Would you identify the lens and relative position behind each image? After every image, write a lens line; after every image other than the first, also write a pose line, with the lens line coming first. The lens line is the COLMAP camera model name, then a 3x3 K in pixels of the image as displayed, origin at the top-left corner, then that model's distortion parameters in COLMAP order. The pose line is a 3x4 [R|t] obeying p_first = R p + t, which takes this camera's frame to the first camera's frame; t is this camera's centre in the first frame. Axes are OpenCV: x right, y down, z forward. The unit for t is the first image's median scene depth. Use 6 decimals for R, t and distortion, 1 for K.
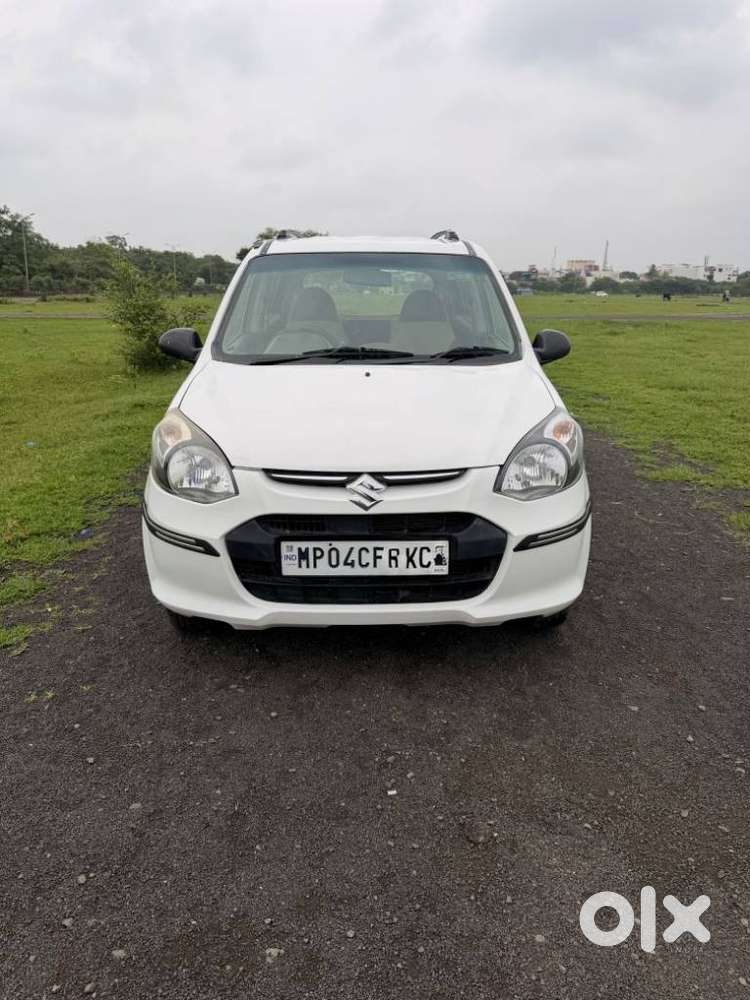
lens RADIAL K [[695.1, 0, 375.0], [0, 695.1, 500.0], [0, 0, 1]] dist [0.140019, -0.264944]
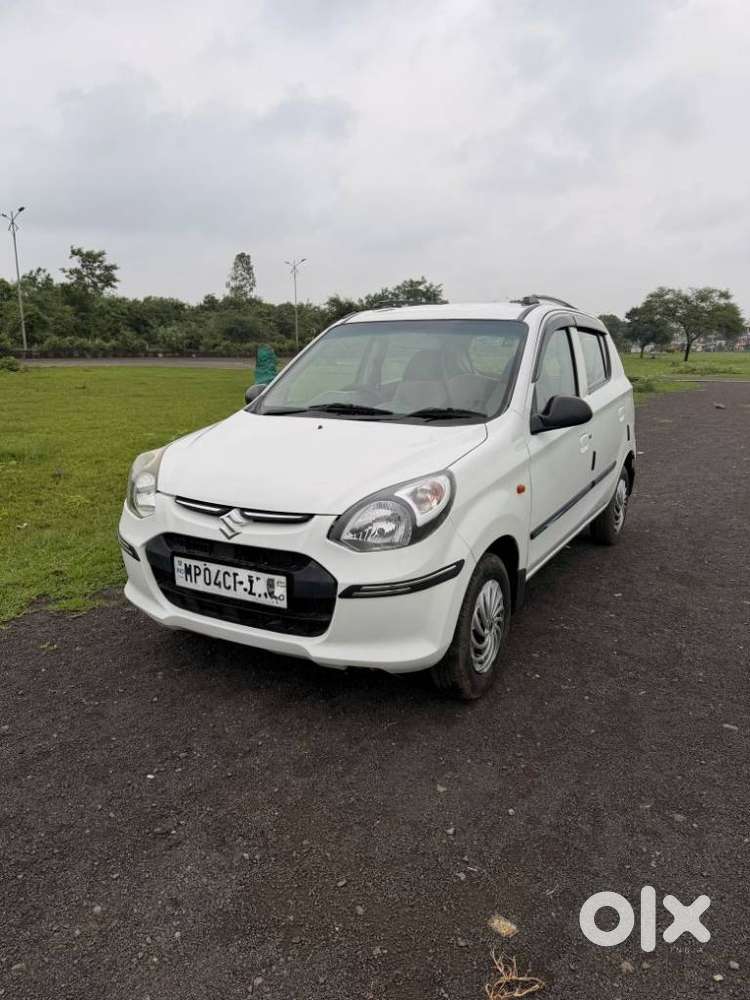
lens RADIAL K [[695.1, 0, 375.0], [0, 695.1, 500.0], [0, 0, 1]] dist [0.140019, -0.264944]
pose [[0.865275, 0.107419, -0.489653, 0.745659], [-0.145550, 0.988528, -0.040344, -0.037859], [0.479702, 0.106177, 0.870984, 0.095597]]
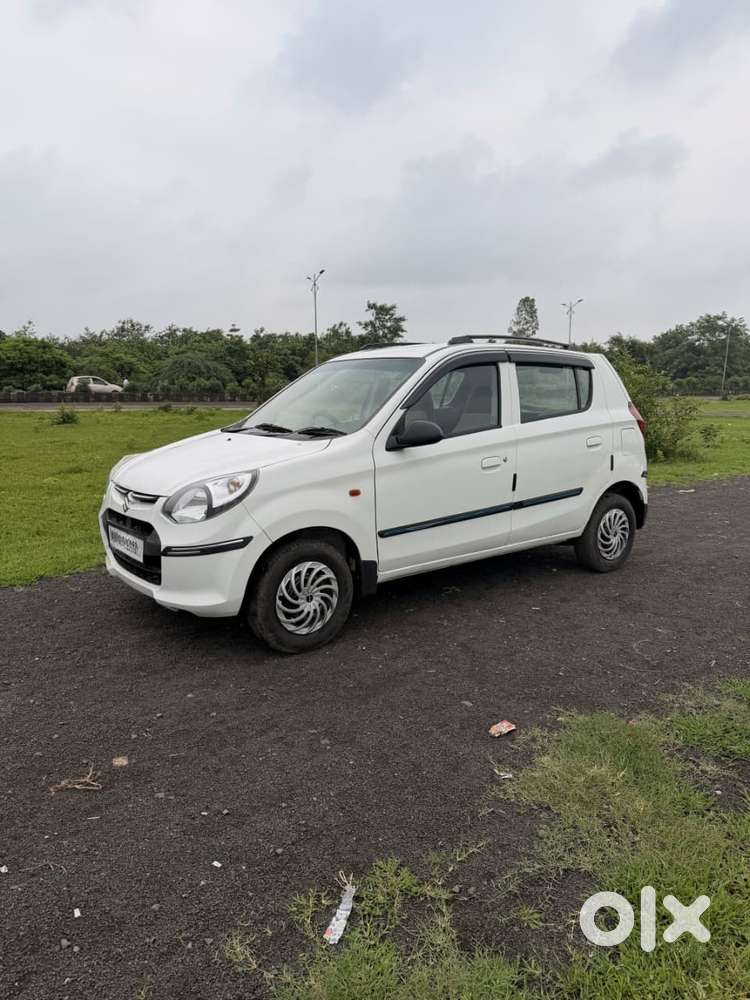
lens RADIAL K [[695.1, 0, 375.0], [0, 695.1, 500.0], [0, 0, 1]] dist [0.140019, -0.264944]
pose [[0.607547, 0.120145, -0.785144, 1.619153], [-0.224150, 0.974250, -0.024365, -0.104966], [0.762000, 0.190793, 0.618833, 0.407744]]
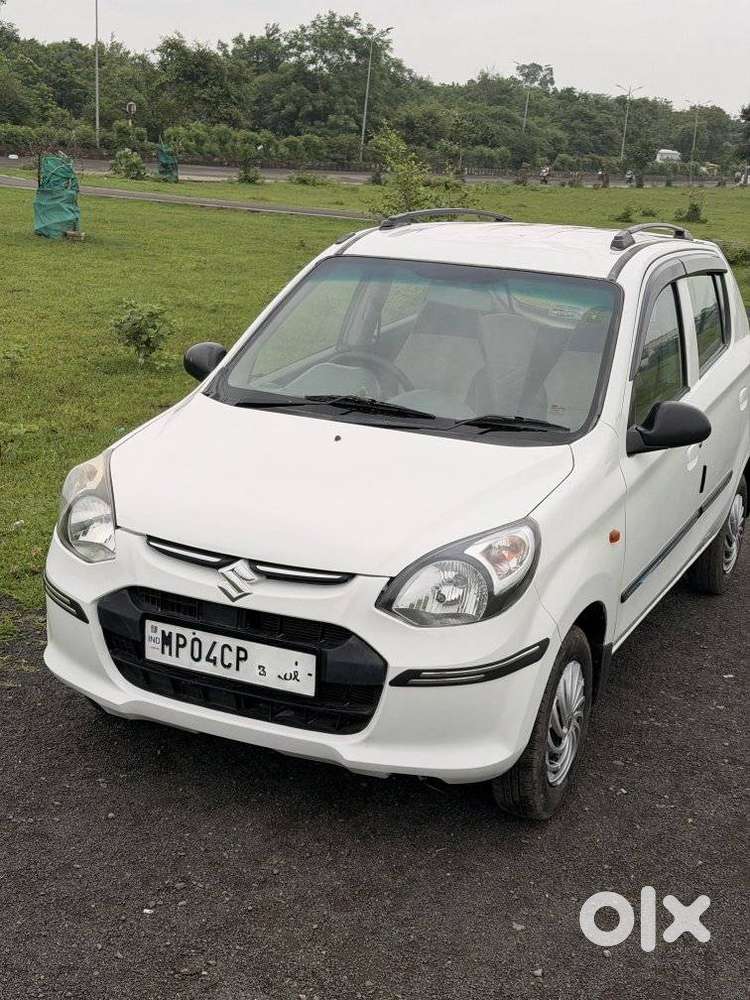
lens RADIAL K [[1379.2, 0, 373.2], [0, 1379.2, 515.2], [0, 0, 1]] dist [0.133915, -0.022359]
pose [[0.903808, 0.156984, -0.398105, 0.788319], [-0.176217, 0.984279, -0.011931, -0.097944], [0.389974, 0.080936, 0.917262, -0.490345]]
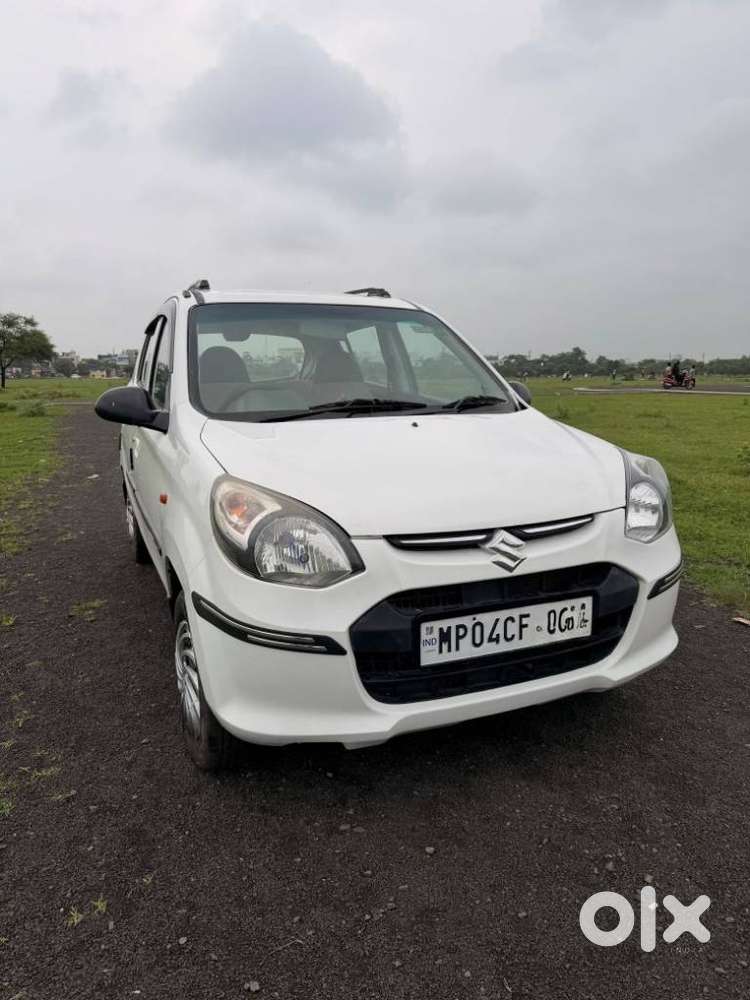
lens RADIAL K [[705.7, 0, 377.8], [0, 705.7, 506.4], [0, 0, 1]] dist [0.087436, -0.120411]
pose [[0.925617, -0.081678, 0.369544, -0.465411], [0.120824, 0.989112, -0.084019, -0.010868], [-0.358658, 0.122420, 0.925407, 0.247229]]
